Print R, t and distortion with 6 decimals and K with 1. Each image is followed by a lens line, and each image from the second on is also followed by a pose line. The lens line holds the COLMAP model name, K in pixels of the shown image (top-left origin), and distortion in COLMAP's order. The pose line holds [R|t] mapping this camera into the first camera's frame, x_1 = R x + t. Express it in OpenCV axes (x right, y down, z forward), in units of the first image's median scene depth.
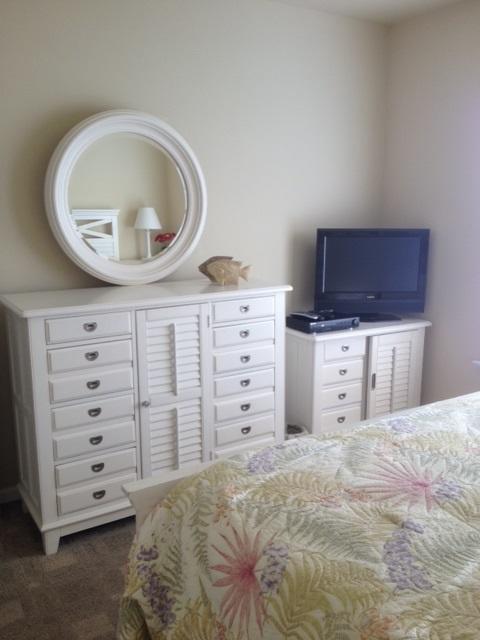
lens RADIAL K [[619.1, 0, 240.0], [0, 619.1, 320.0], [0, 0, 1]] dist [0.123004, -0.281021]
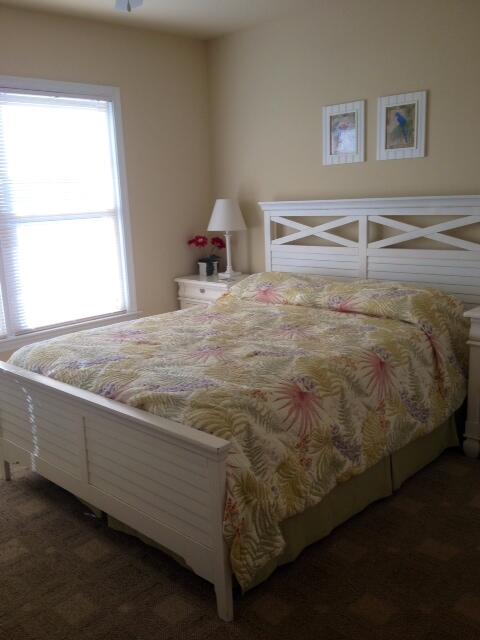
lens RADIAL K [[619.1, 0, 240.0], [0, 619.1, 320.0], [0, 0, 1]] dist [0.123004, -0.281021]
pose [[-0.268103, -0.194116, 0.943631, -1.397182], [0.235086, 0.936698, 0.259482, -0.243253], [-0.934267, 0.291403, -0.205497, 1.362515]]
